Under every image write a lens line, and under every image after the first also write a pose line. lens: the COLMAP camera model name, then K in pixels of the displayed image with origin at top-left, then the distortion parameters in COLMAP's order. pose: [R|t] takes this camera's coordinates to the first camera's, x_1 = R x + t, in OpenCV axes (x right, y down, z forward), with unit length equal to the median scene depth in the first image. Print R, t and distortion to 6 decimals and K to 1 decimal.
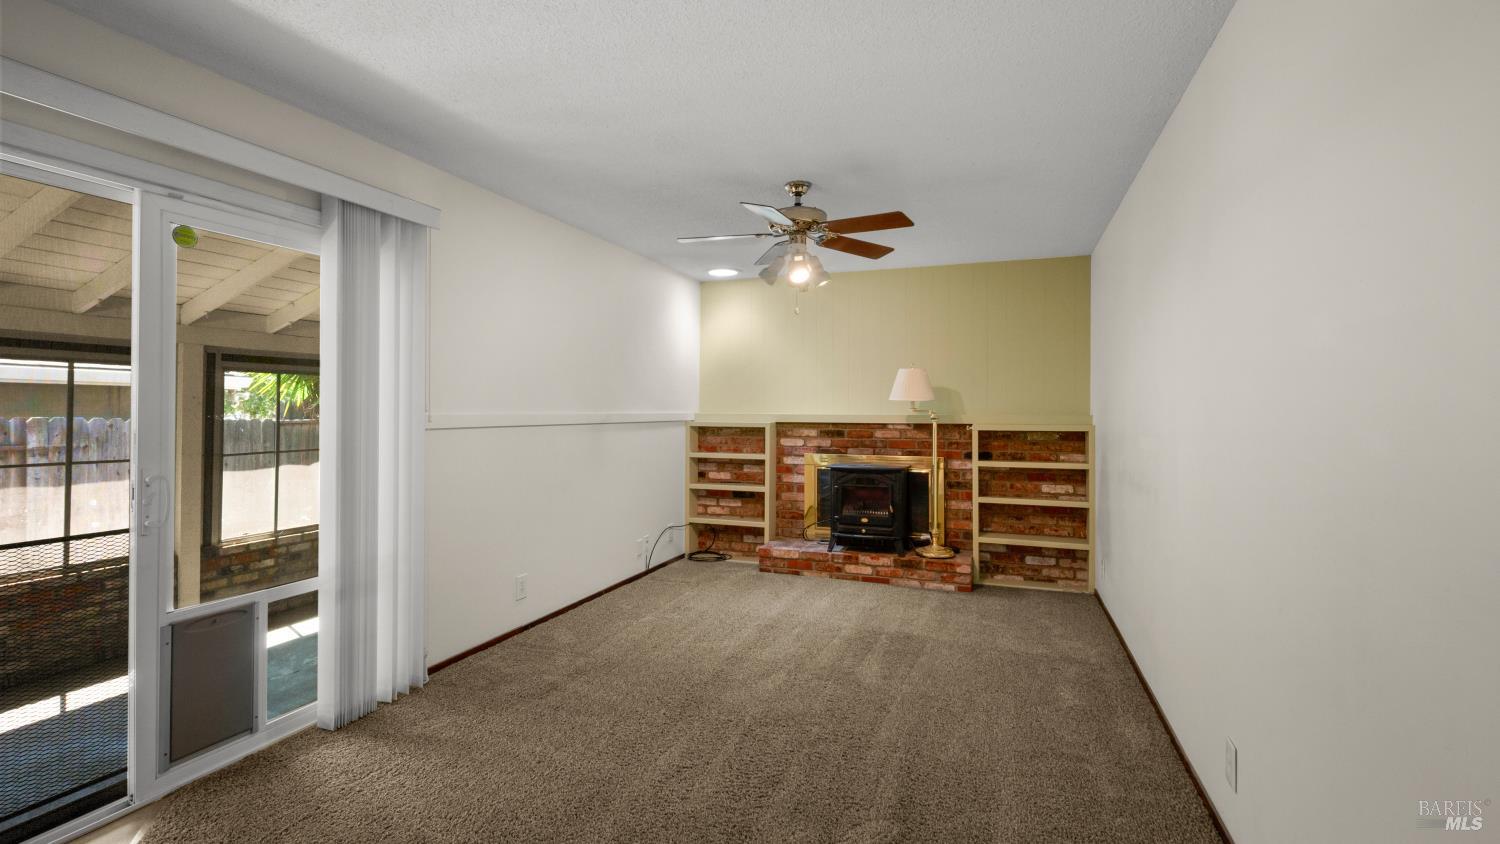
lens RADIAL K [[675.4, 0, 741.8], [0, 675.4, 401.3], [0, 0, 1]] dist [0.001782, -0.000375]
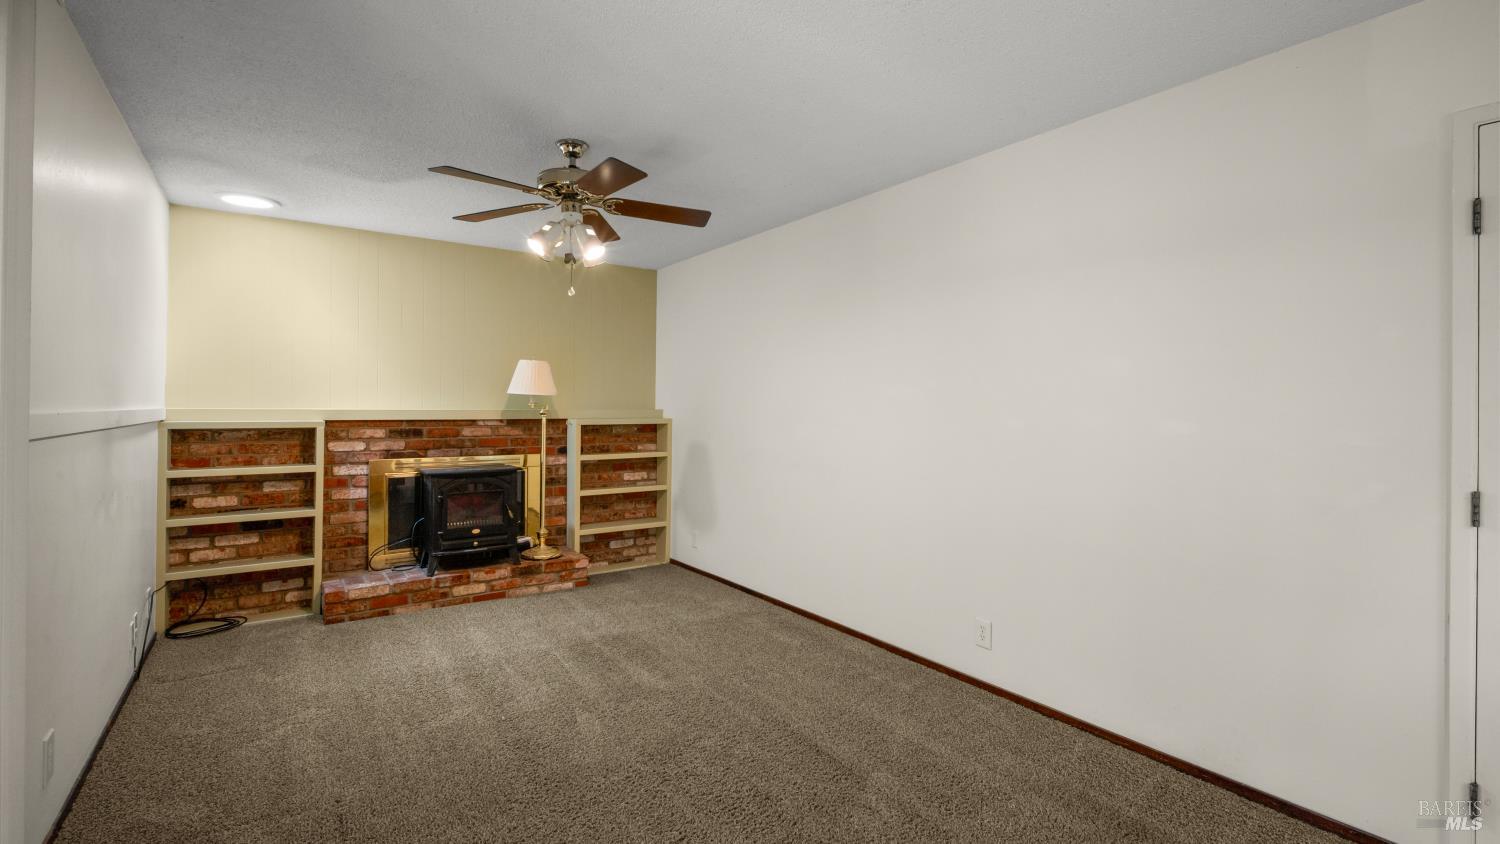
lens RADIAL K [[675.4, 0, 741.8], [0, 675.4, 401.3], [0, 0, 1]] dist [0.001782, -0.000375]
pose [[0.555838, 0.005940, 0.831269, -0.342042], [-0.015747, 0.999870, 0.003385, 0.000214], [-0.831141, -0.014972, 0.555860, 0.227203]]
